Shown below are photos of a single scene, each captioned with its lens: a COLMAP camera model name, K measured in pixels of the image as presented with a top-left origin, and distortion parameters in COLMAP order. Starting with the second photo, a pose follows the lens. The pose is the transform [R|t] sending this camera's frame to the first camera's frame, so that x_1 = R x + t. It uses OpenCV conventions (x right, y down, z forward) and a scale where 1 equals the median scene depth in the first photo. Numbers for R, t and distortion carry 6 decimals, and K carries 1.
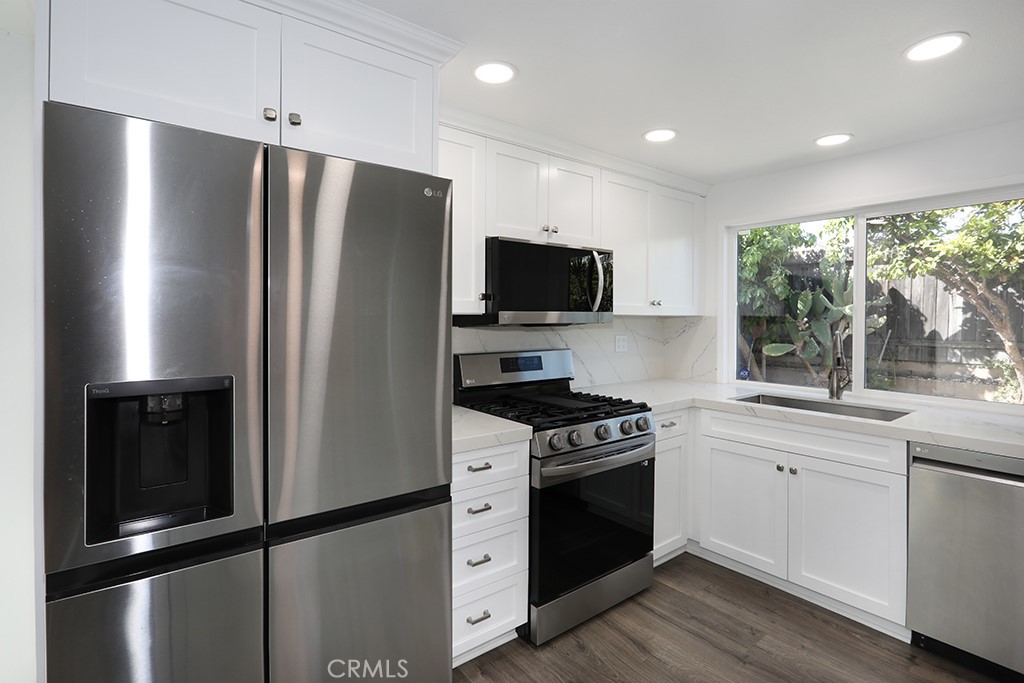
lens RADIAL K [[498.2, 0, 516.9], [0, 498.2, 326.1], [0, 0, 1]] dist [-0.045782, 0.015023]
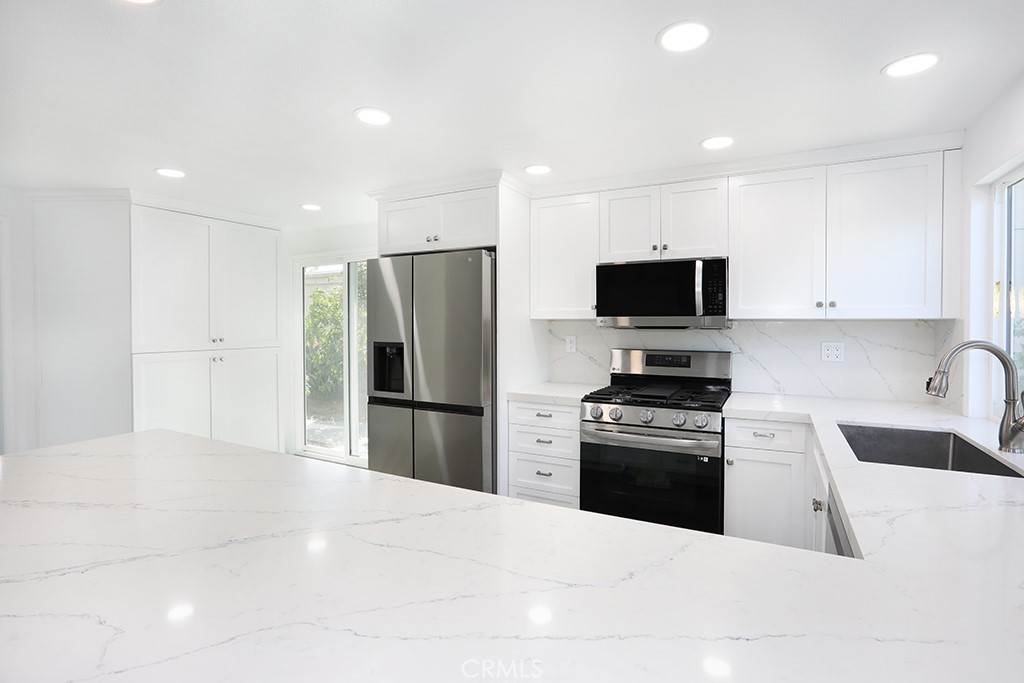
lens RADIAL K [[498.2, 0, 505.8], [0, 498.2, 335.1], [0, 0, 1]] dist [-0.045782, 0.015023]
pose [[0.393621, 0.022503, -0.918997, 0.980423], [-0.015210, 0.999723, 0.017965, -0.000242], [0.919147, 0.006907, 0.393855, 0.183666]]
